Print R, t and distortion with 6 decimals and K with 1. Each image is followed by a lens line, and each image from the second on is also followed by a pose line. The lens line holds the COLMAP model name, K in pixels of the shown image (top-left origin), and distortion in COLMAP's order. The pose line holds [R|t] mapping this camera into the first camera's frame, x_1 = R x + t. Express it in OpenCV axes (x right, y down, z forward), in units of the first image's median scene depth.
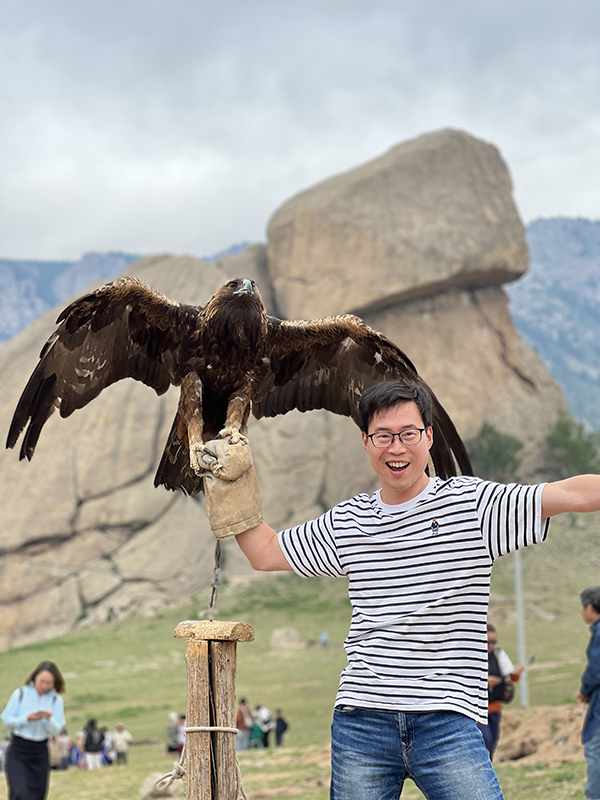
lens RADIAL K [[1819.5, 0, 316.9], [0, 1819.5, 398.7], [0, 0, 1]] dist [-0.273348, 8.319180]
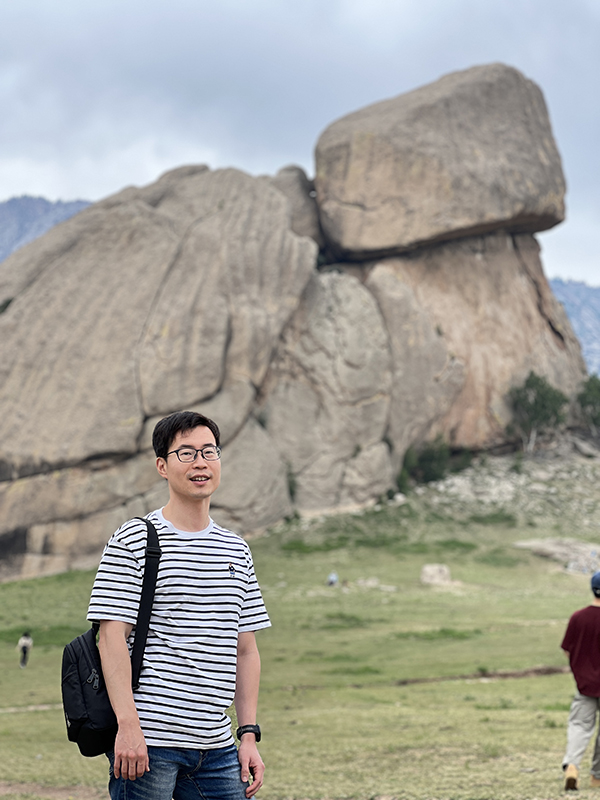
lens RADIAL K [[1819.5, 0, 316.9], [0, 1819.5, 398.7], [0, 0, 1]] dist [-0.273348, 8.319180]
pose [[0.986447, 0.080723, 0.142851, -0.158310], [-0.082644, 0.996550, 0.007556, 0.029769], [-0.141748, -0.019260, 0.989715, 0.071769]]
